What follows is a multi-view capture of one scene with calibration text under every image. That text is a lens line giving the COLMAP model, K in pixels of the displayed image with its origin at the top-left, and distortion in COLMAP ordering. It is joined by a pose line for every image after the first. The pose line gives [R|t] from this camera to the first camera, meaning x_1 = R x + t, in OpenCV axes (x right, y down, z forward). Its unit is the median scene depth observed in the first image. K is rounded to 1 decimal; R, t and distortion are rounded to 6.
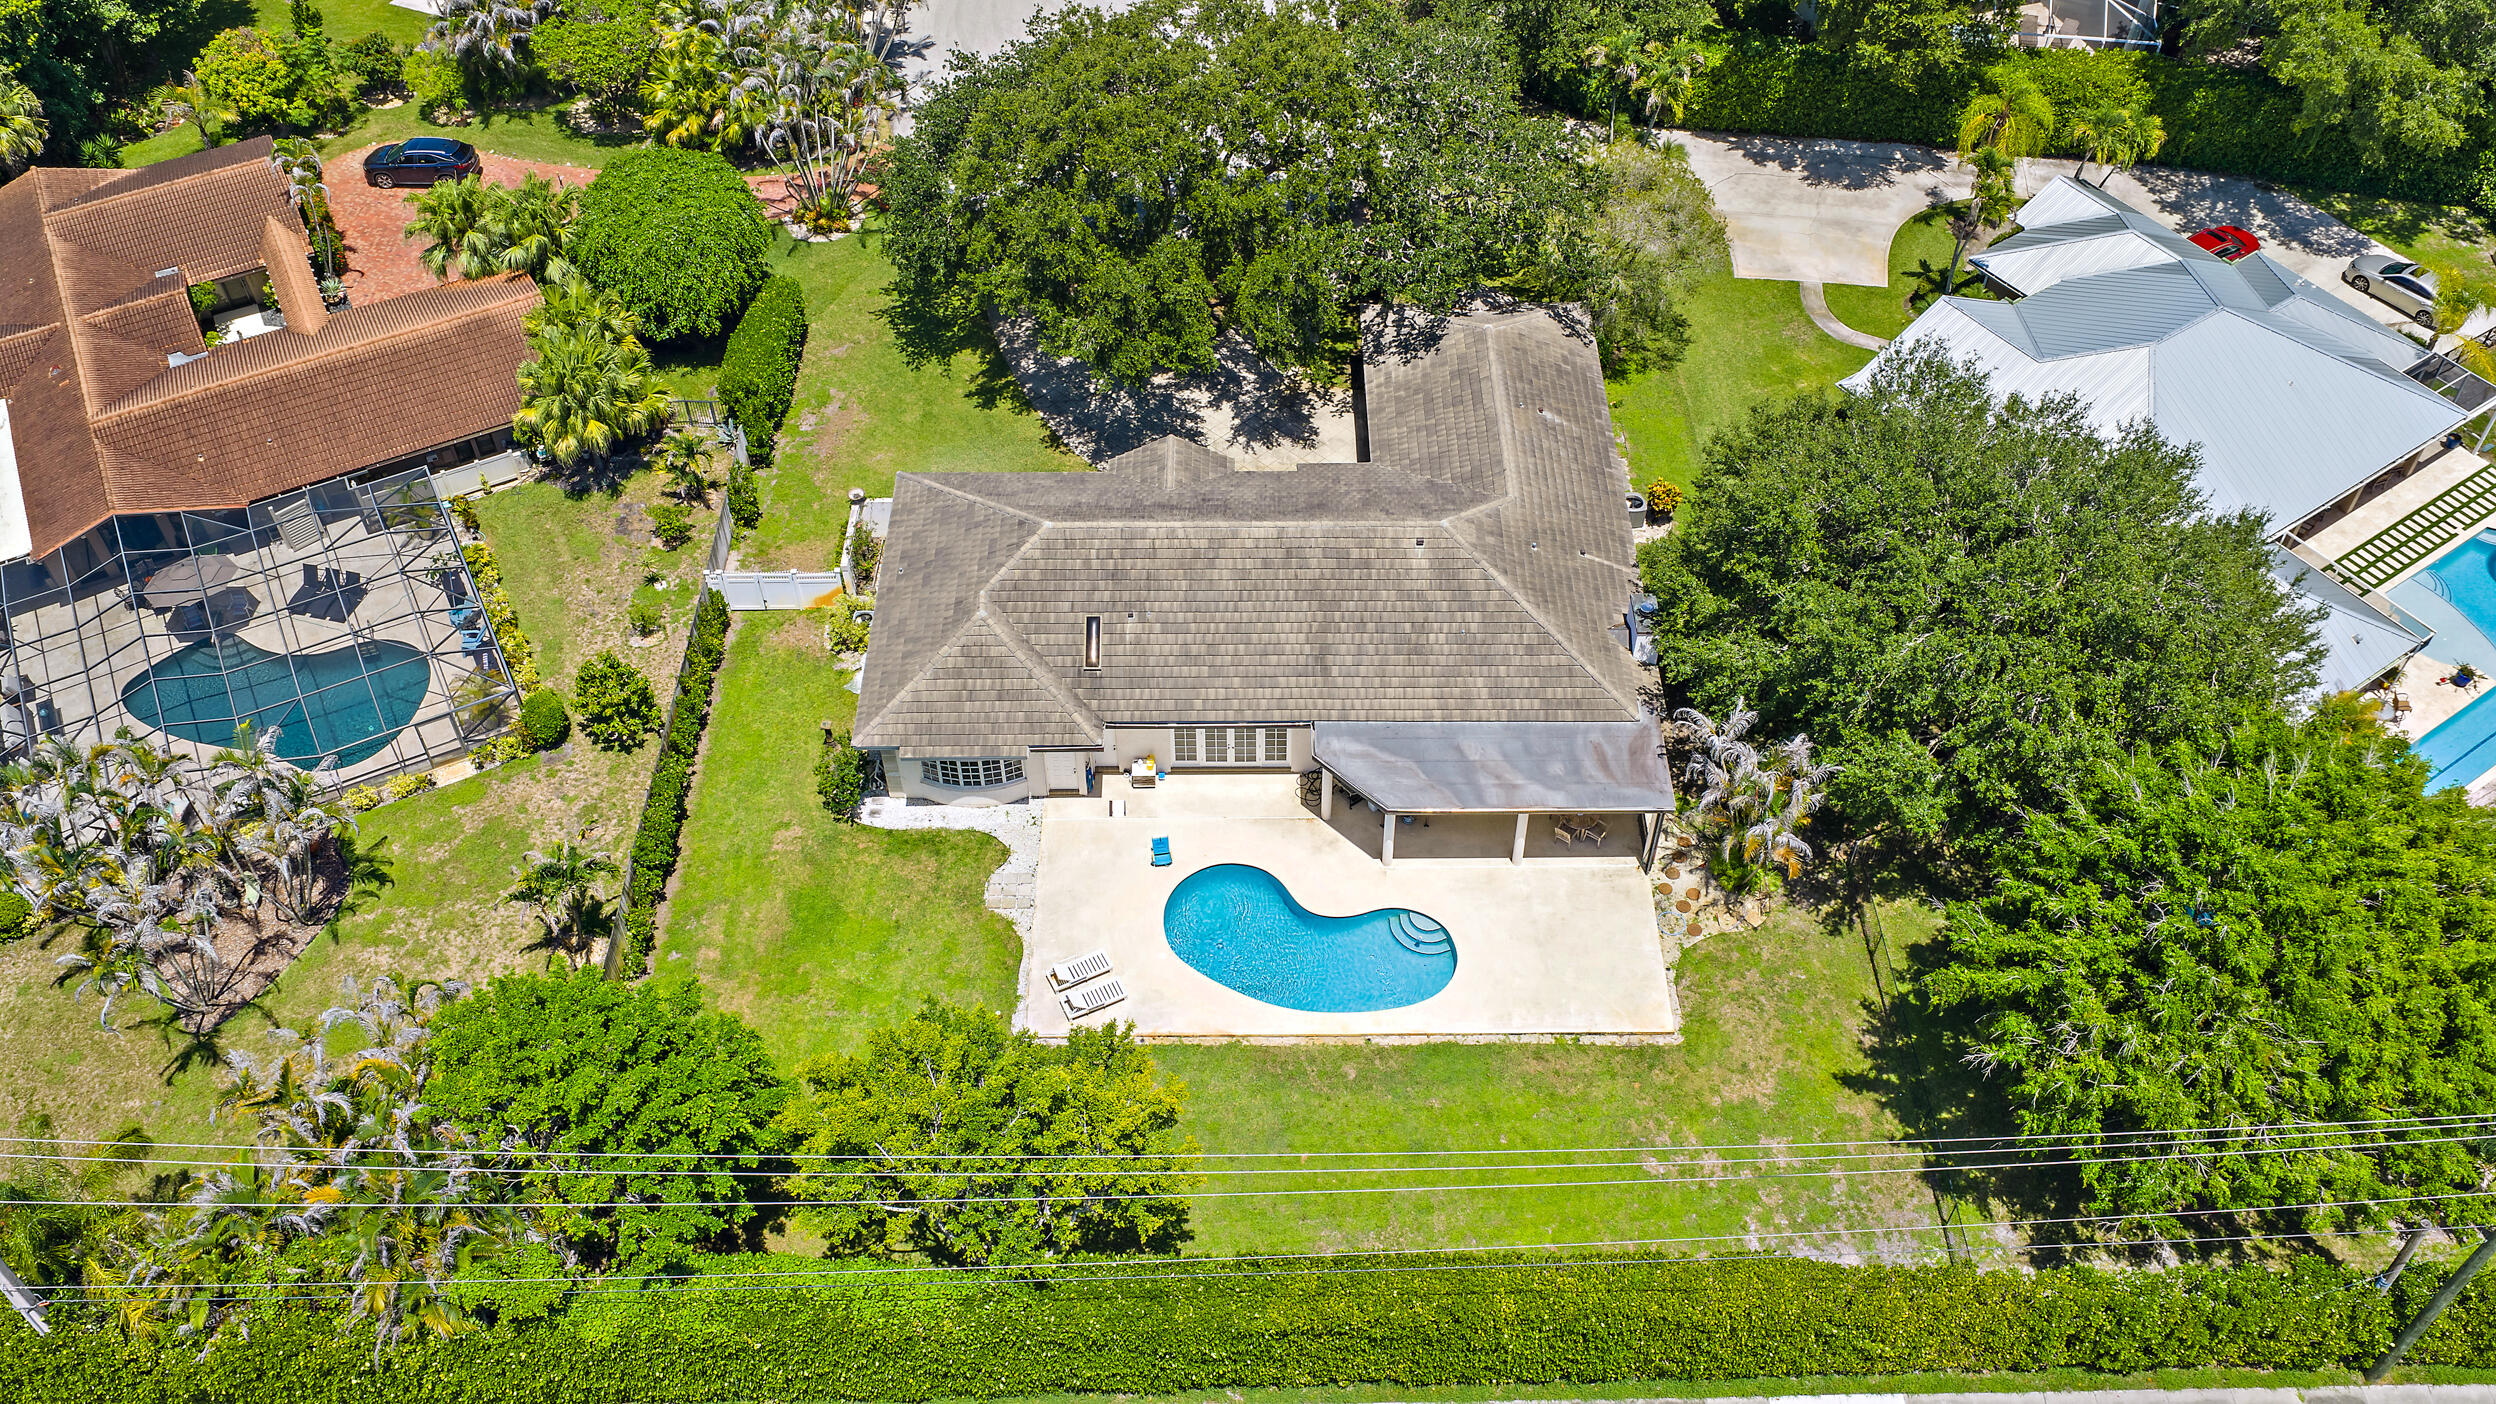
lens RADIAL K [[2049.7, 0, 1248.0], [0, 2049.7, 702.0], [0, 0, 1]] dist [0.012548, -0.013910]
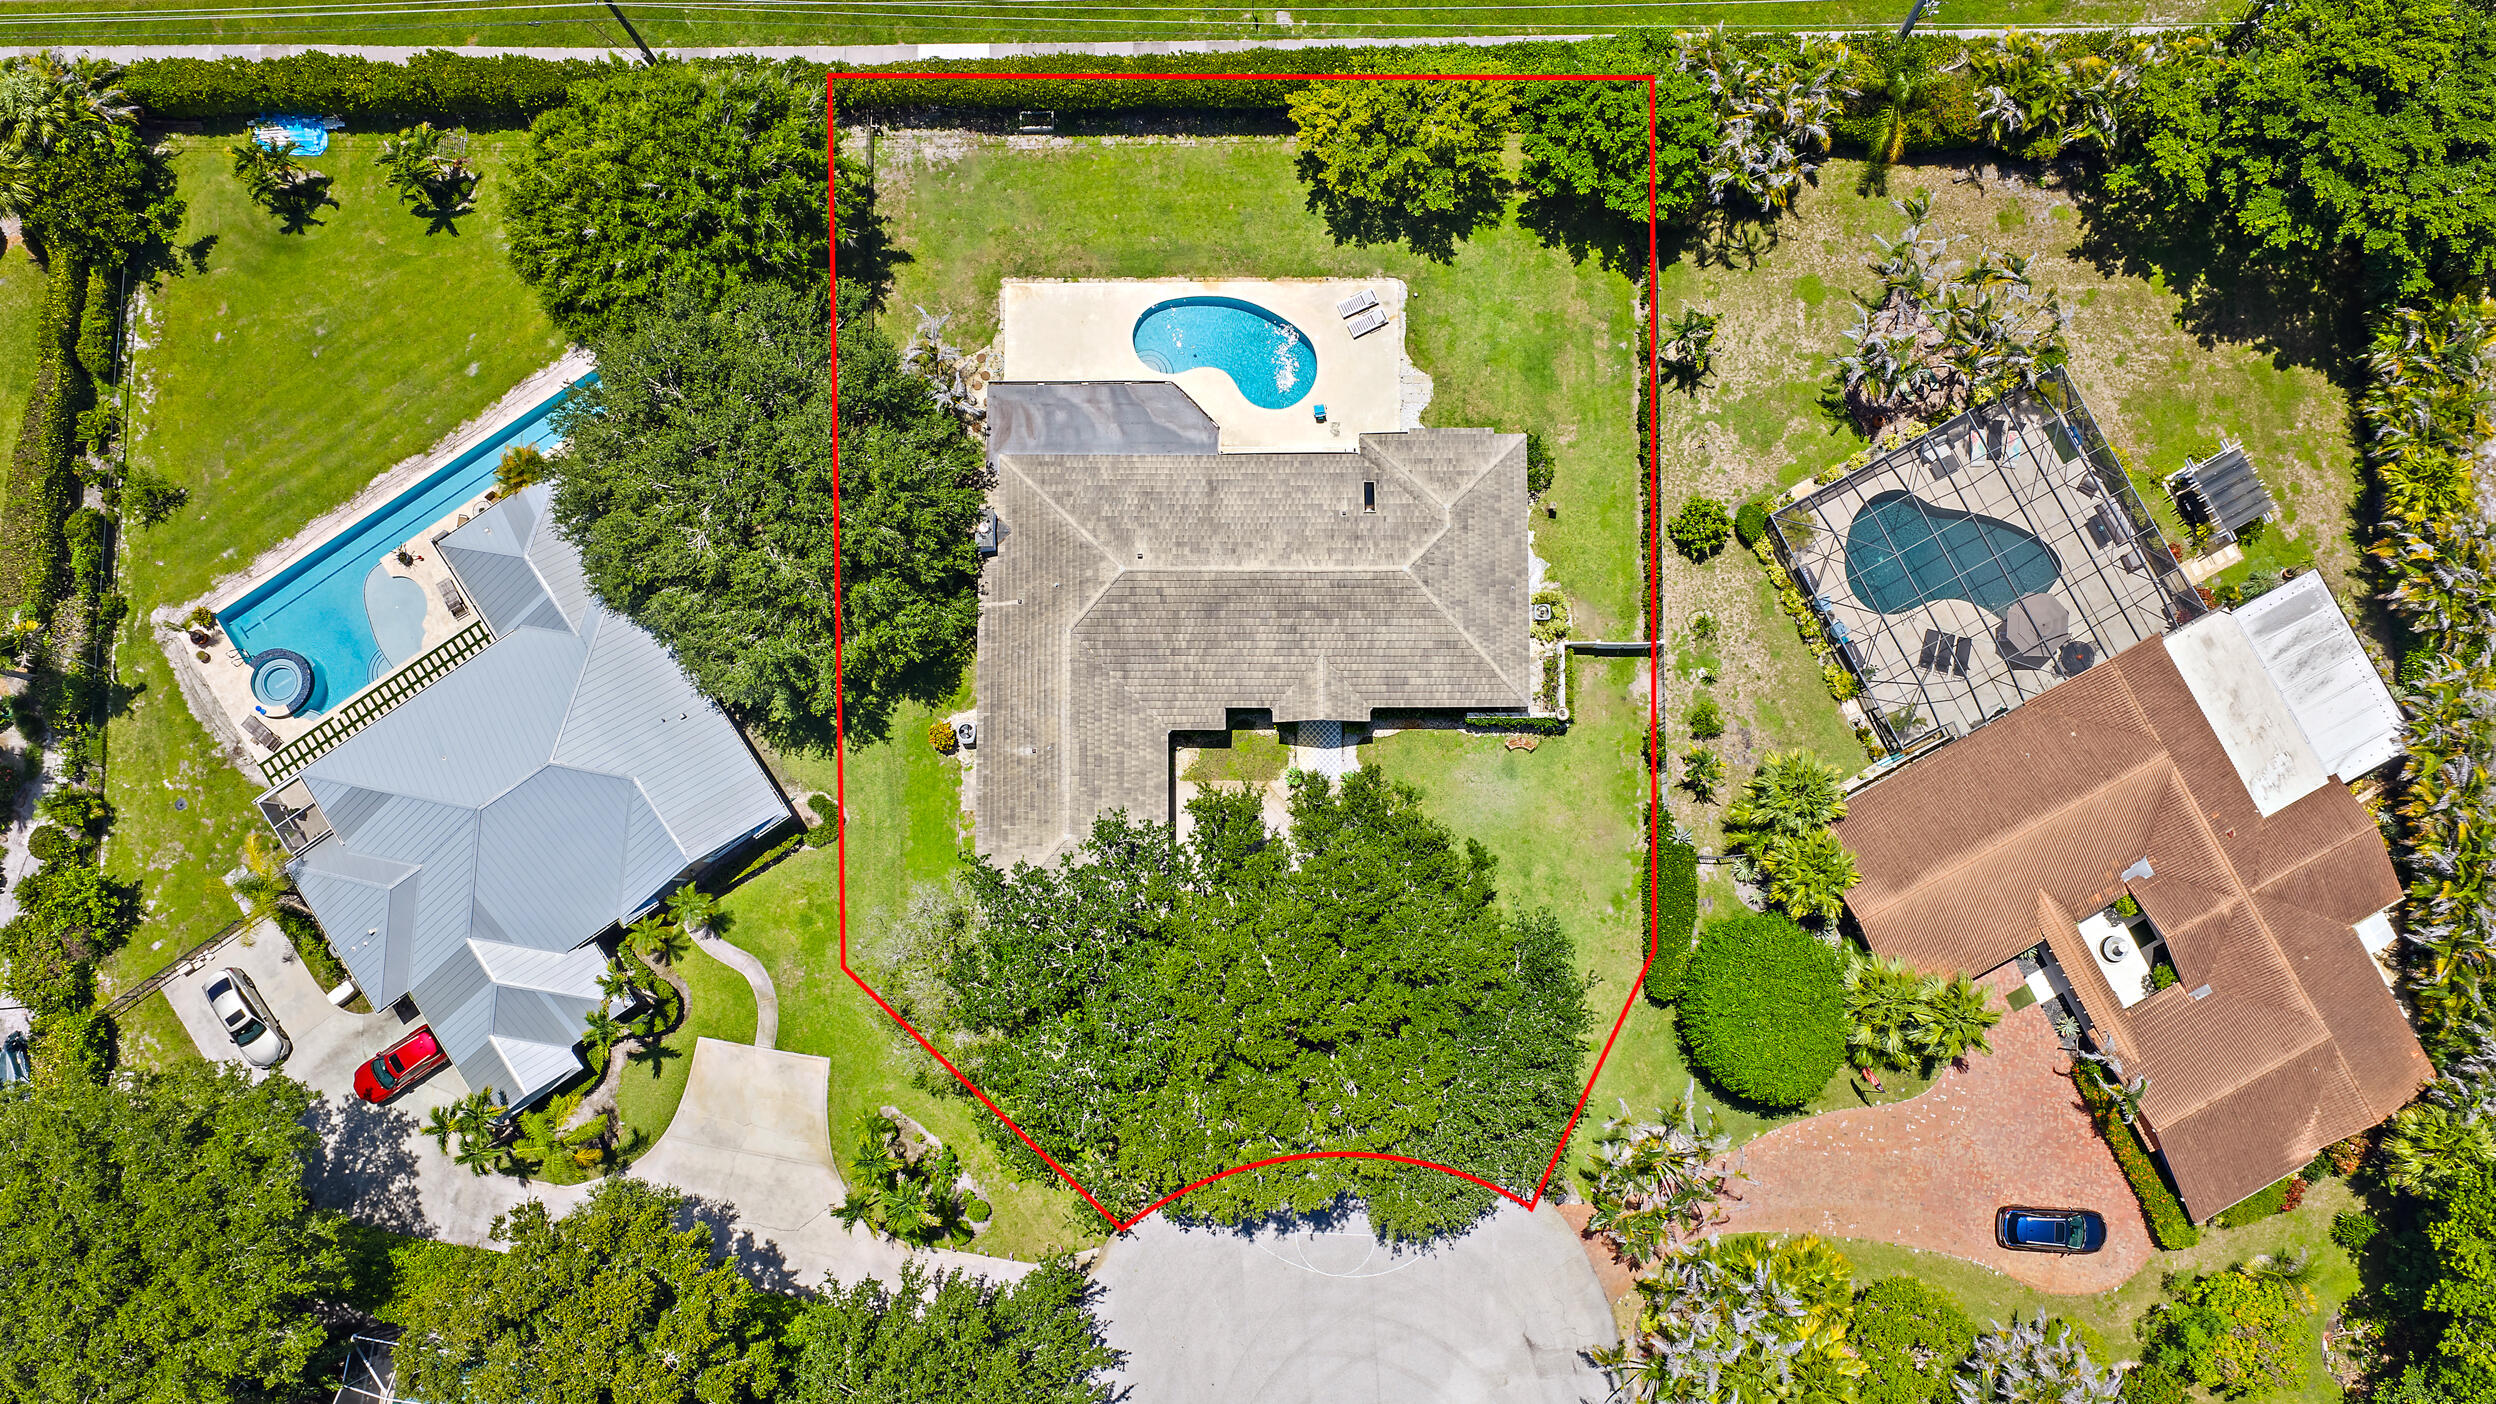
lens RADIAL K [[2049.7, 0, 1248.0], [0, 2049.7, 702.0], [0, 0, 1]] dist [0.012548, -0.013910]
pose [[-0.999987, -0.003150, 0.003929, 0.004175], [0.005028, -0.669179, 0.743084, -1.113987], [0.000289, 0.743094, 0.669187, 0.124916]]
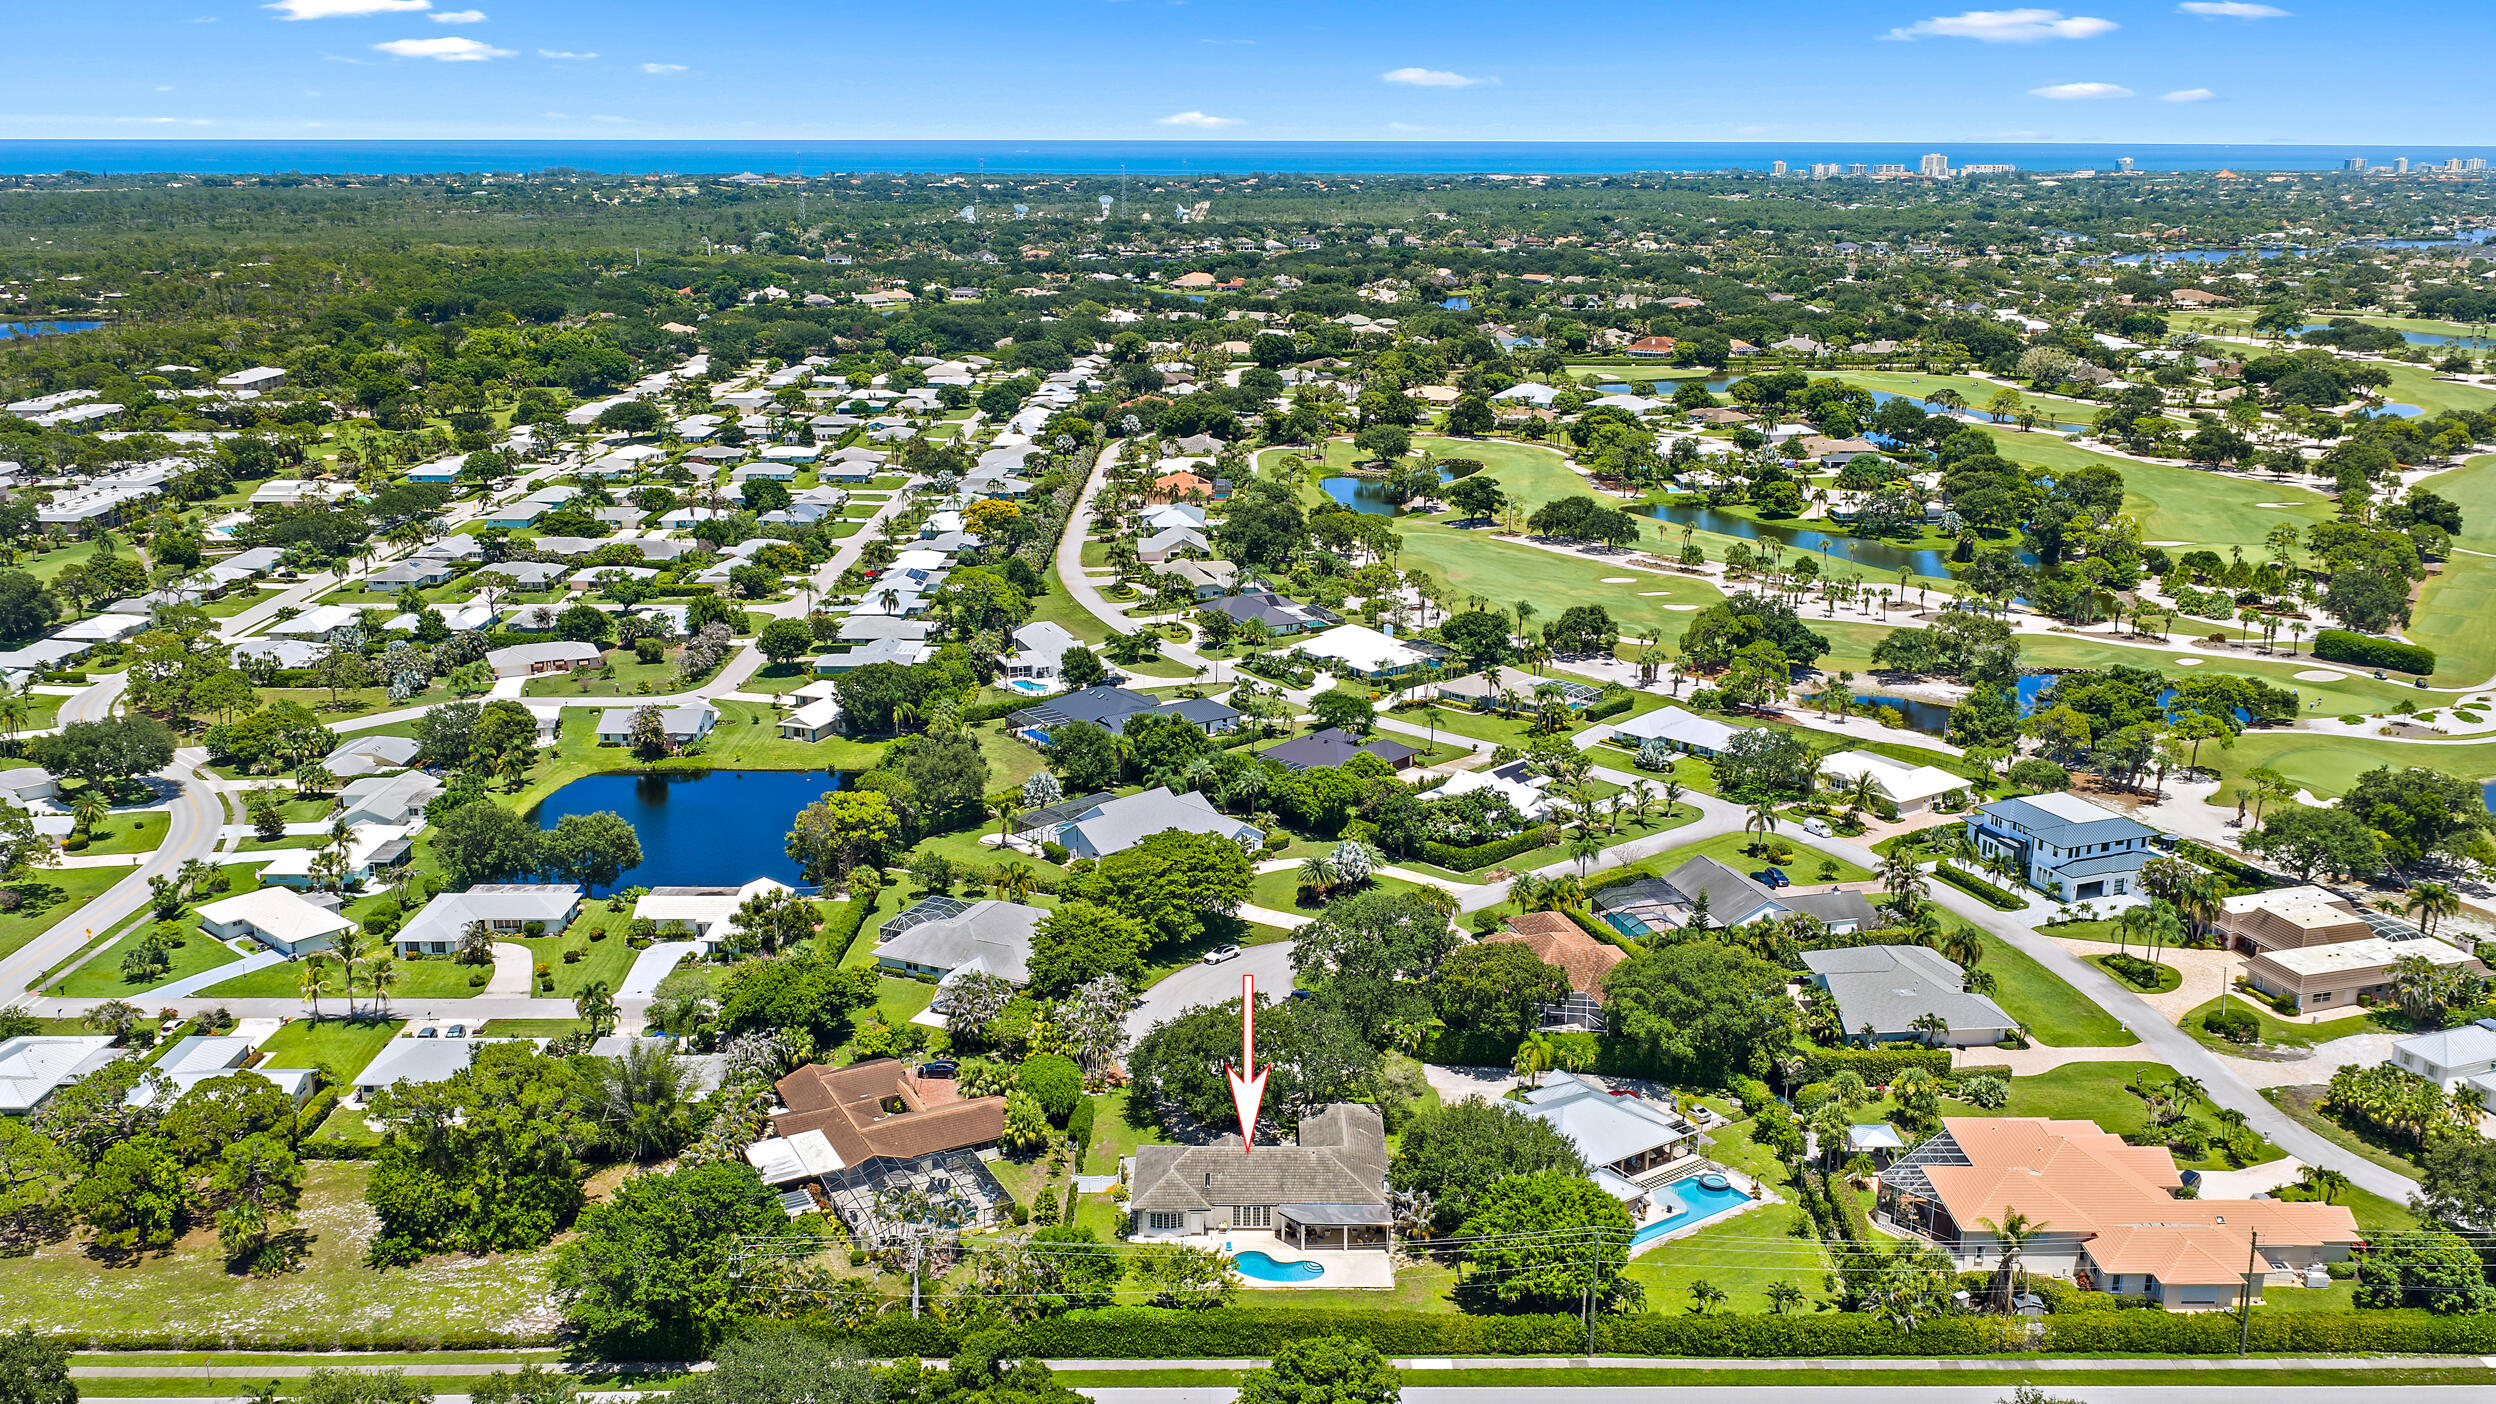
lens RADIAL K [[2049.7, 0, 1248.0], [0, 2049.7, 702.0], [0, 0, 1]] dist [0.012548, -0.013910]
pose [[0.999990, 0.003336, -0.002876, -0.007354], [-0.004356, 0.845465, -0.534013, 0.910072], [0.000650, 0.534020, 0.845471, -1.802676]]
